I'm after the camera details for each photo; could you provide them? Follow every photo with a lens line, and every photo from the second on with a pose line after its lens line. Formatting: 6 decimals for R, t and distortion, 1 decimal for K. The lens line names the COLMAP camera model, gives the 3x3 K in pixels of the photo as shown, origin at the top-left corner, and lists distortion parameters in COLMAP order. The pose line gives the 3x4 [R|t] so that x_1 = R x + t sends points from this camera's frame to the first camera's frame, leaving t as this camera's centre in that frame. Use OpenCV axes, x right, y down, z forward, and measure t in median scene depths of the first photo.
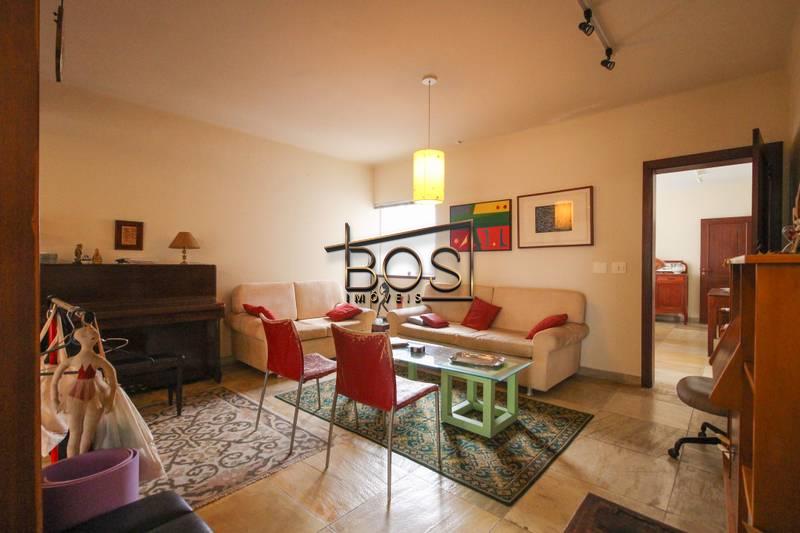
lens RADIAL K [[365.5, 0, 404.1], [0, 365.5, 266.3], [0, 0, 1]] dist [0.011435, -0.008361]
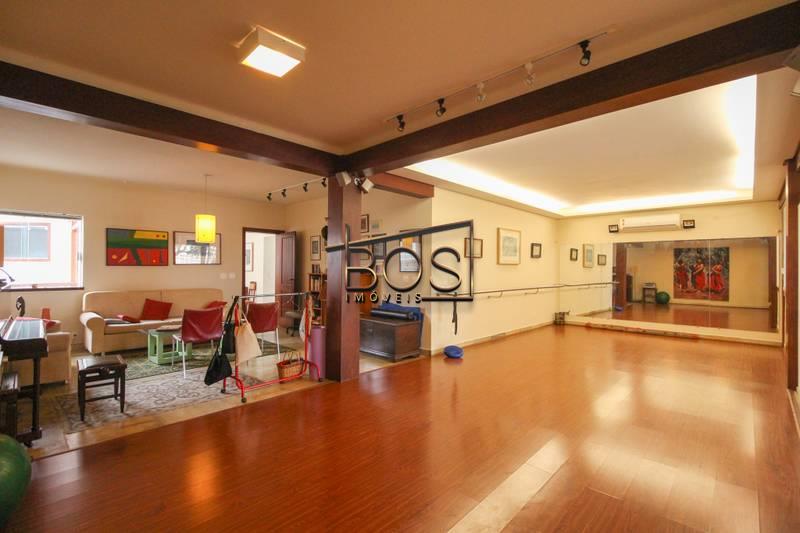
lens RADIAL K [[365.5, 0, 408.1], [0, 365.5, 266.8], [0, 0, 1]] dist [0.011435, -0.008361]
pose [[0.035678, 0.000908, 0.999363, -1.959507], [0.002660, 0.999996, -0.001003, -0.057144], [-0.999360, 0.002694, 0.035676, -0.082567]]
